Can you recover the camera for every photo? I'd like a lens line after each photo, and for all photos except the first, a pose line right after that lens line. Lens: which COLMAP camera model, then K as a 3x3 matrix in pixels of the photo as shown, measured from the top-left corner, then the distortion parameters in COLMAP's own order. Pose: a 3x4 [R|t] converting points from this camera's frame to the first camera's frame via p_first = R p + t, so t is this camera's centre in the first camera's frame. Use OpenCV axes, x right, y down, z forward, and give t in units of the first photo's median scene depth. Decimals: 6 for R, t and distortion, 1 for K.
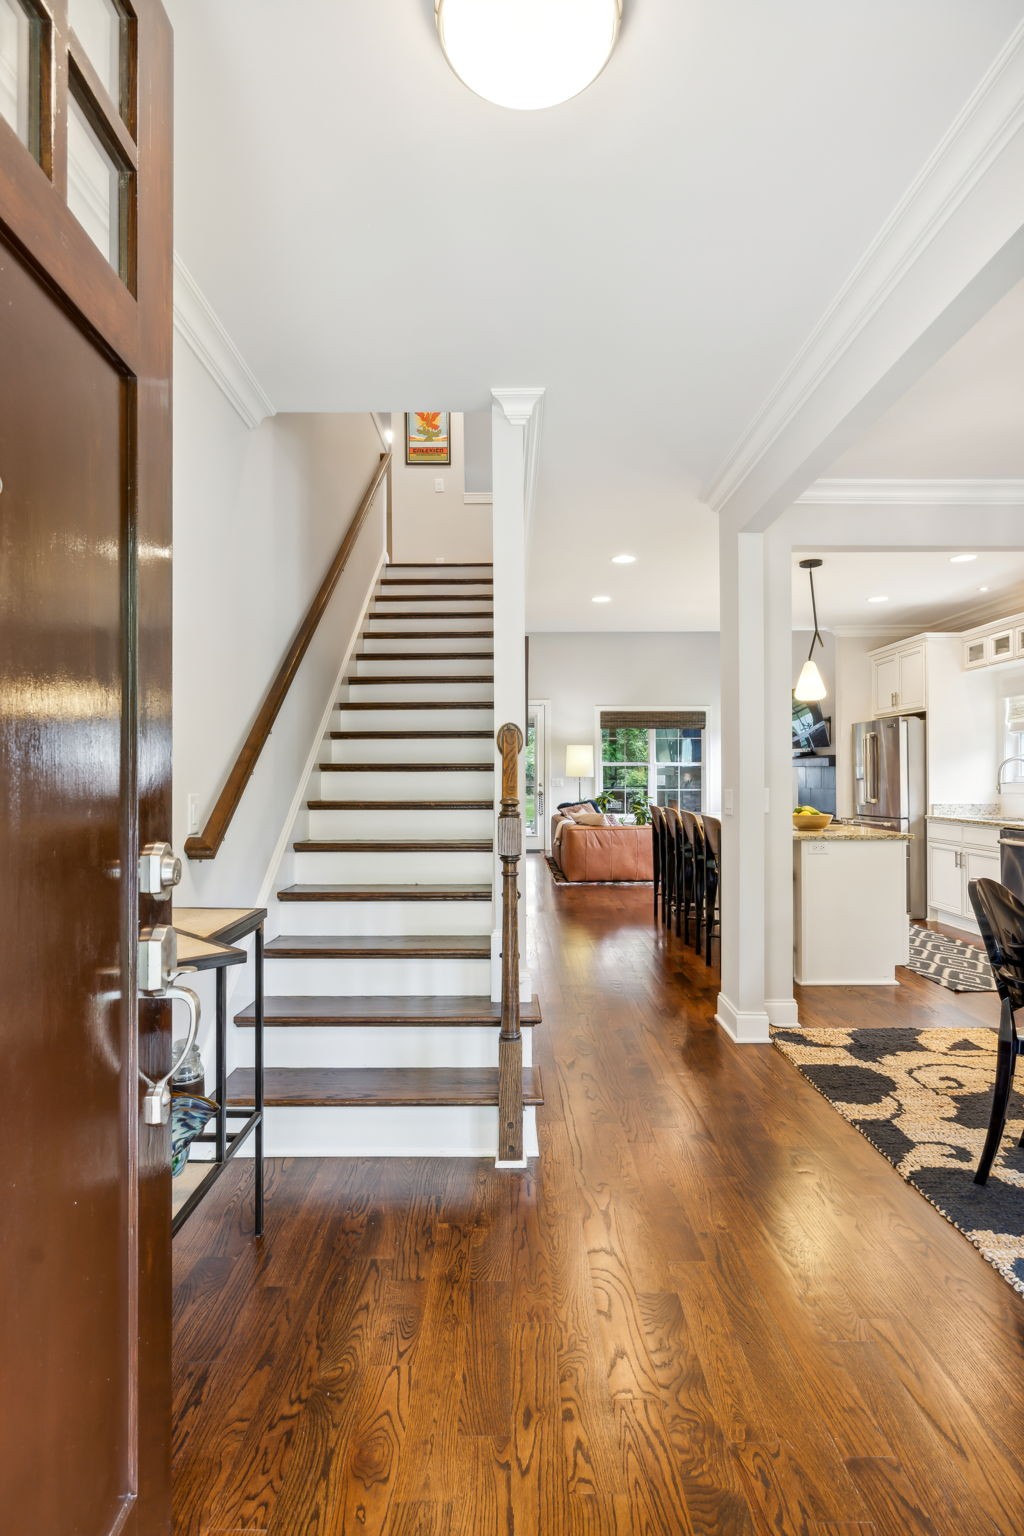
lens RADIAL K [[783.7, 0, 512.0], [0, 783.7, 768.0], [0, 0, 1]] dist [0.000007, 0.000287]
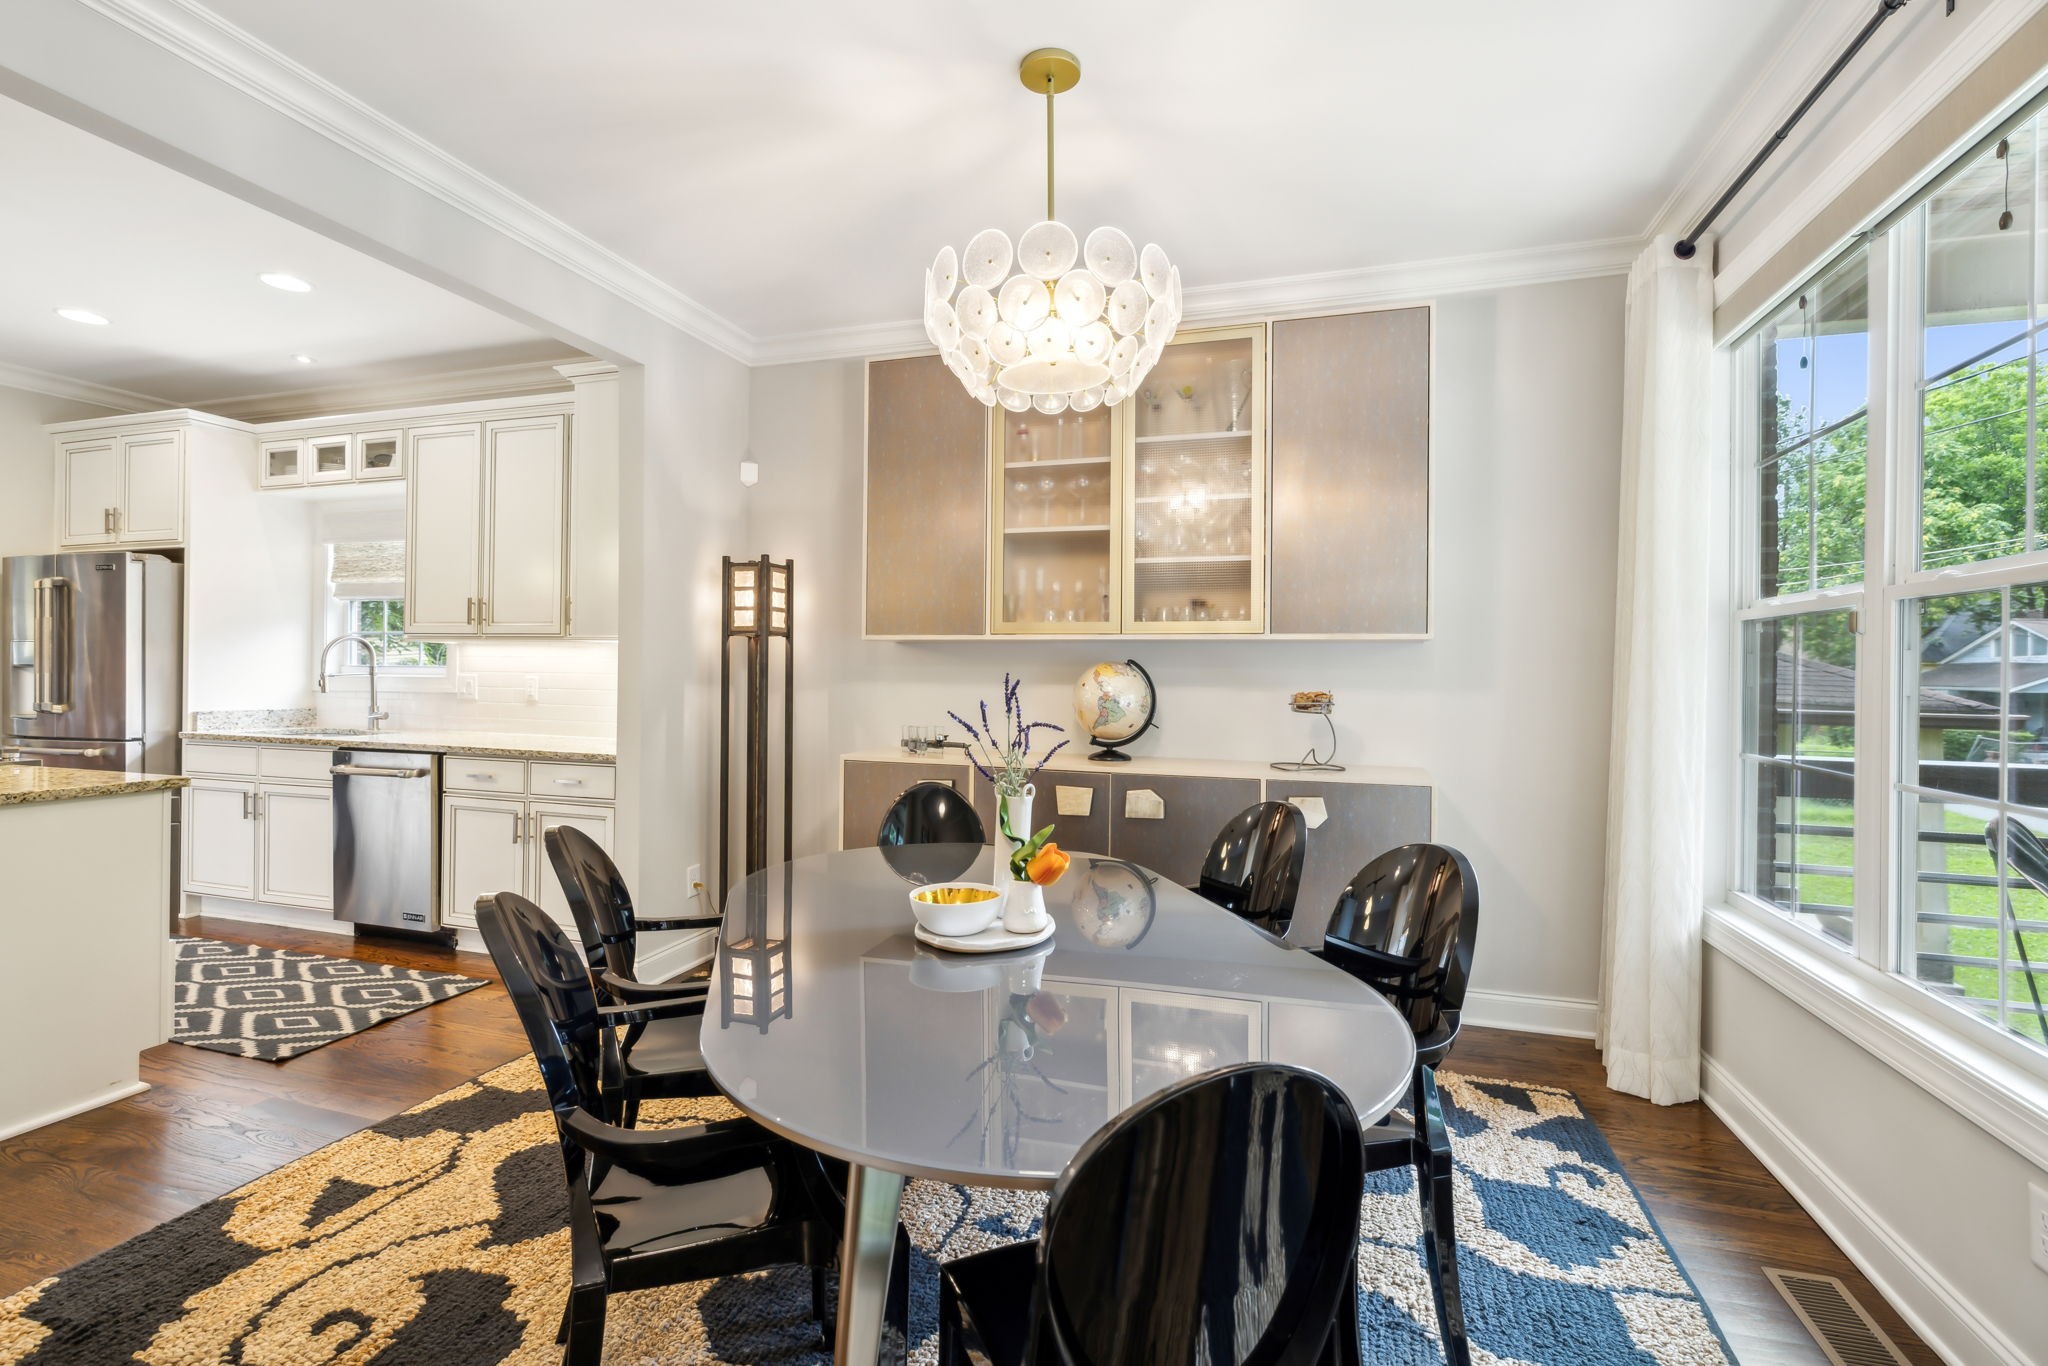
lens RADIAL K [[941.7, 0, 1014.0], [0, 941.7, 674.2], [0, 0, 1]] dist [-0.001283, 0.000932]
pose [[0.317434, 0.006624, 0.948257, 0.071955], [-0.022150, 0.999755, 0.000431, 0.004790], [-0.948022, -0.021141, 0.317503, 0.206118]]
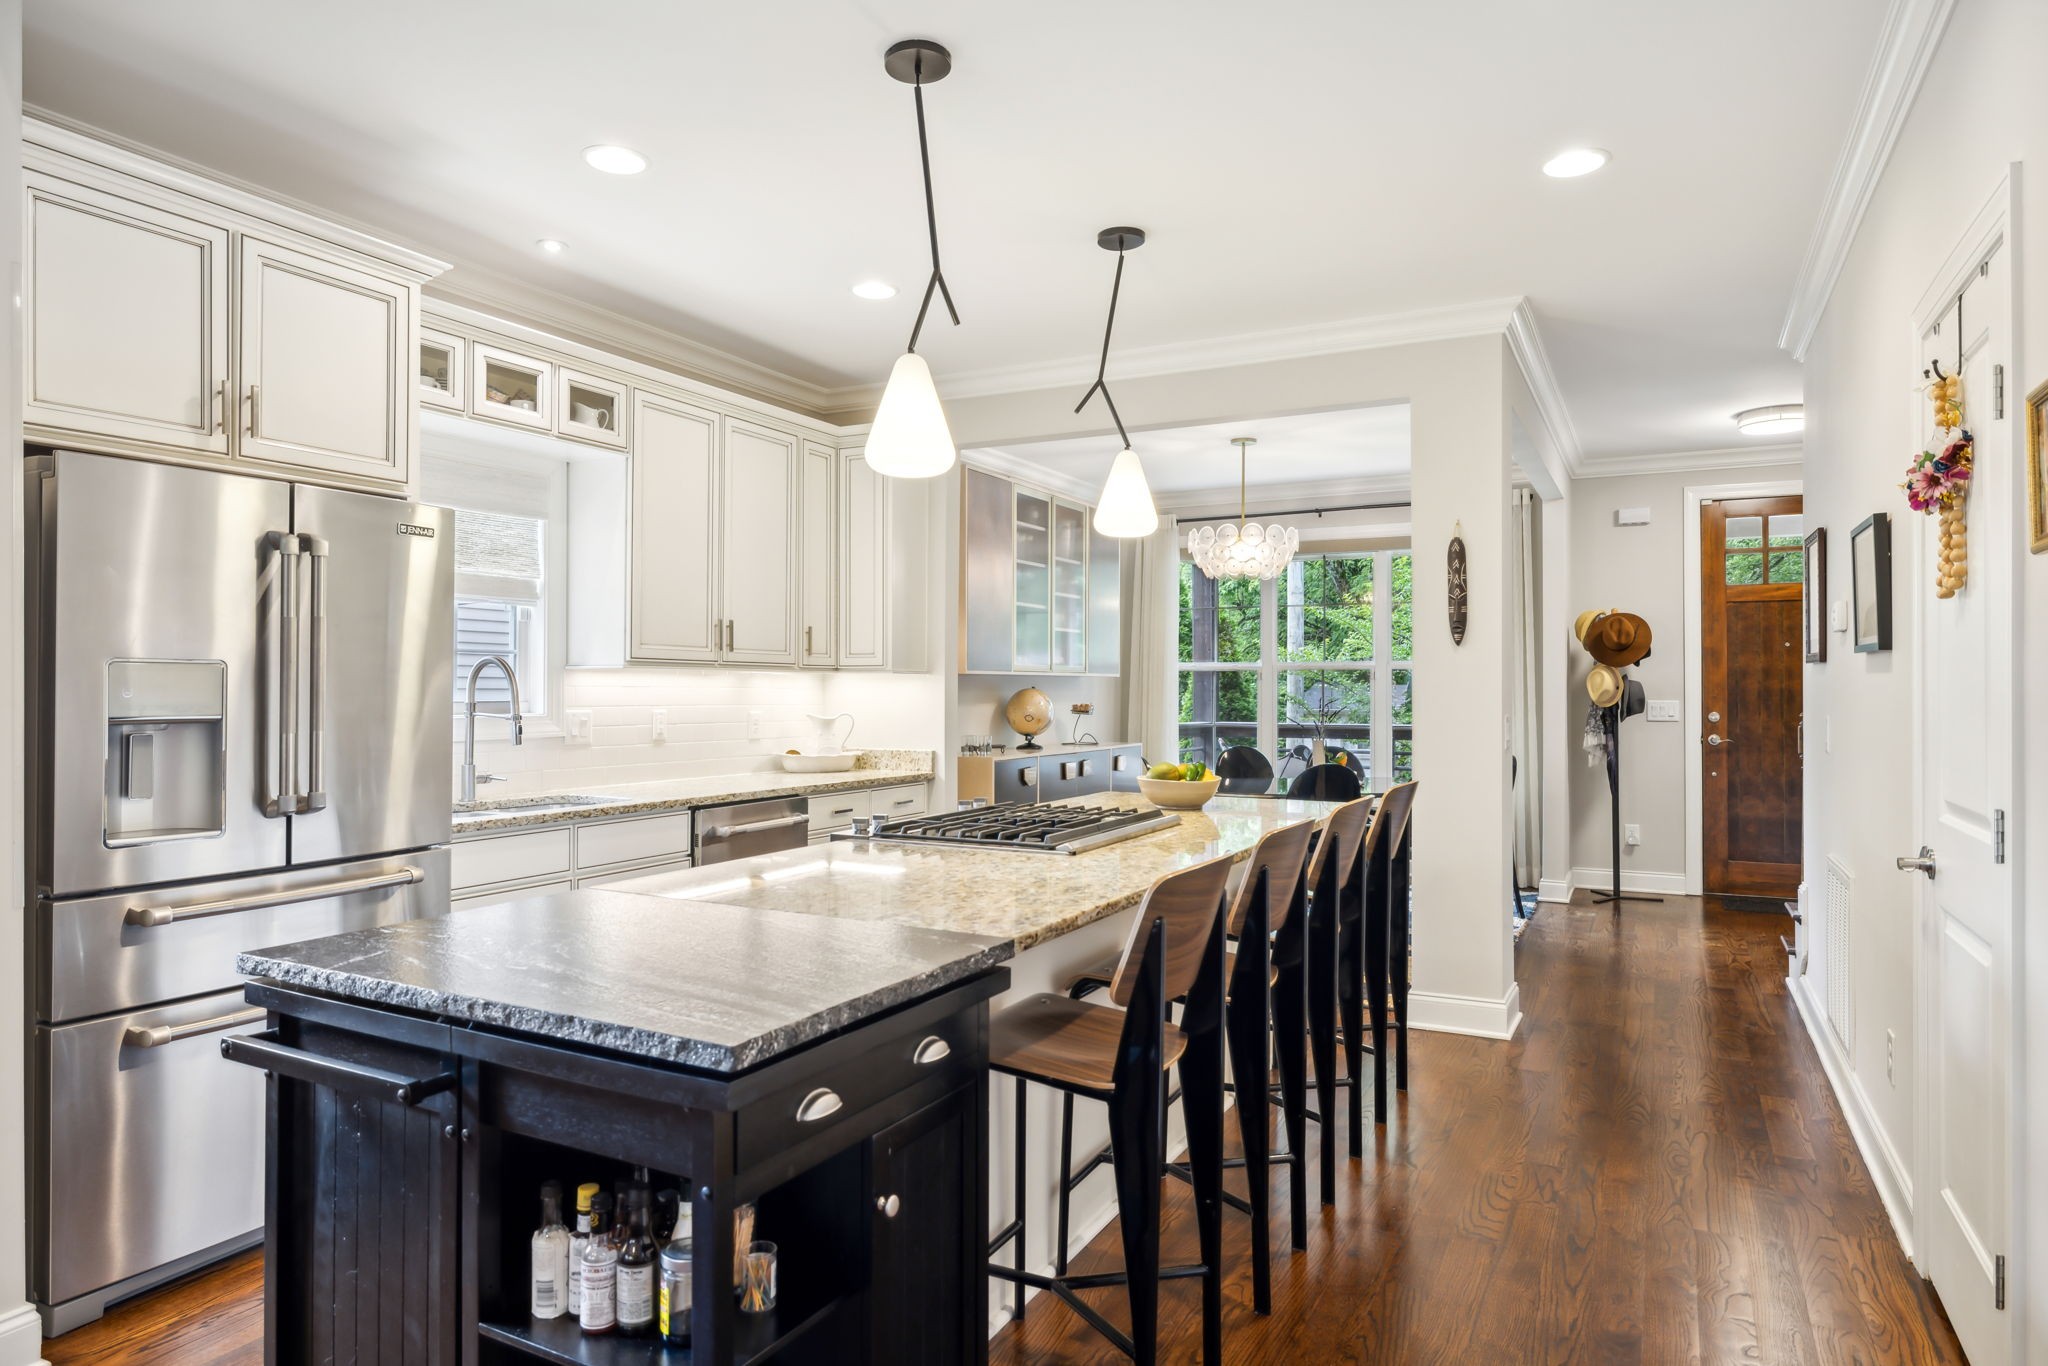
lens RADIAL K [[1204.5, 0, 1024.0], [0, 1204.5, 683.0], [0, 0, 1]] dist [-0.003404, -0.000443]
pose [[-0.882415, 0.004494, 0.470451, 0.077456], [-0.002350, 0.999900, -0.013959, 0.007770], [-0.470467, -0.013423, -0.882316, 1.268876]]
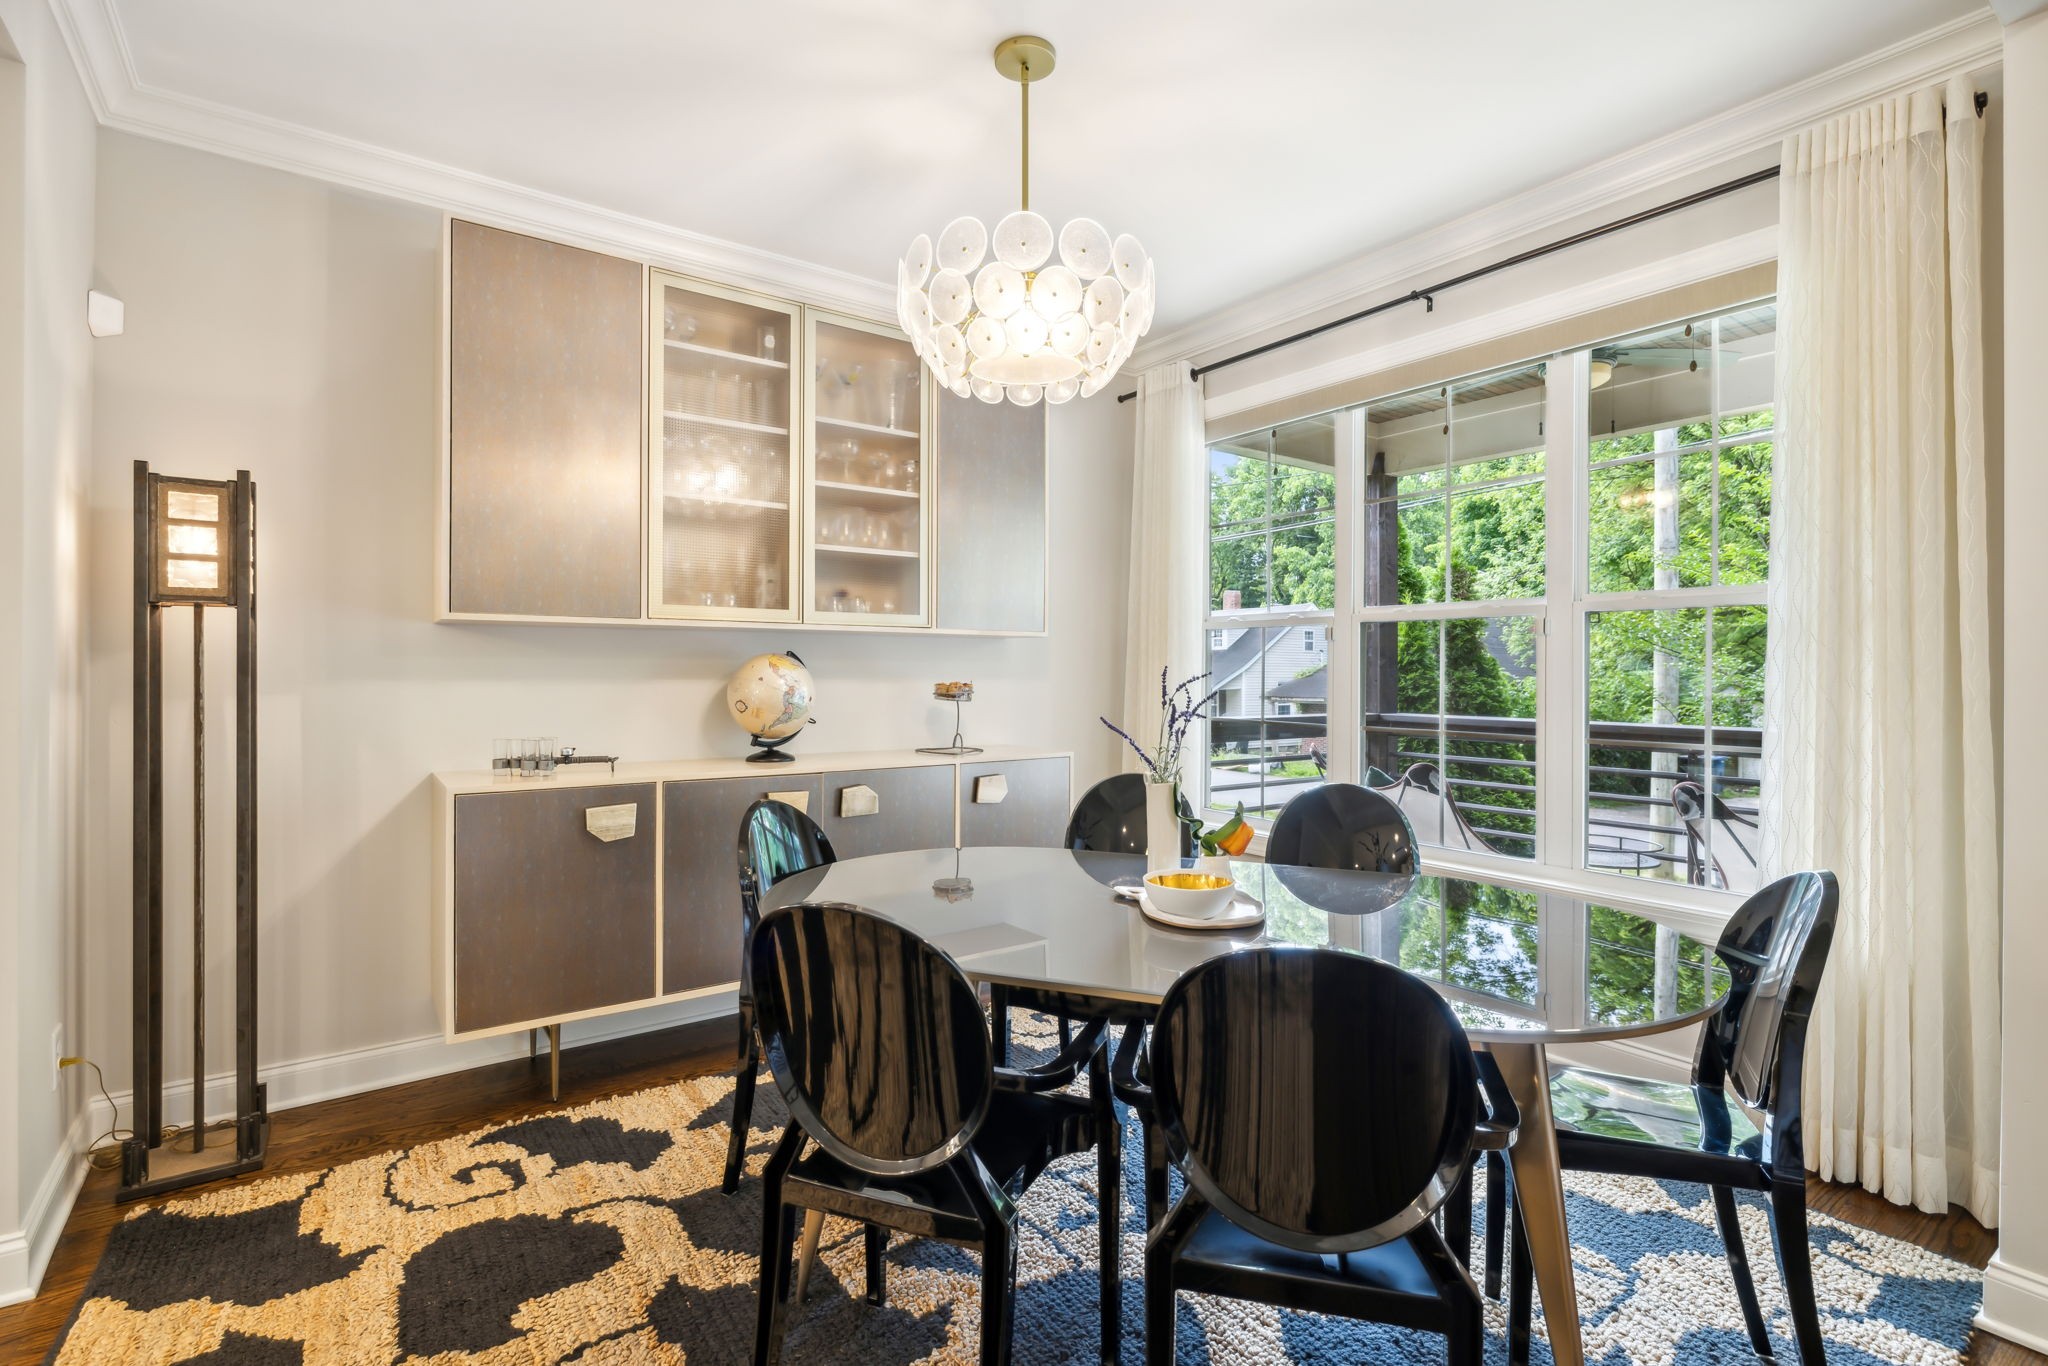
lens RADIAL K [[960.7, 0, 1025.9], [0, 960.7, 672.1], [0, 0, 1]] dist [-0.001660, 0.000135]
pose [[-0.581792, 0.005074, 0.813322, 0.114044], [-0.005753, 0.999930, -0.010353, 0.010968], [-0.813317, -0.010702, -0.581722, 0.495211]]
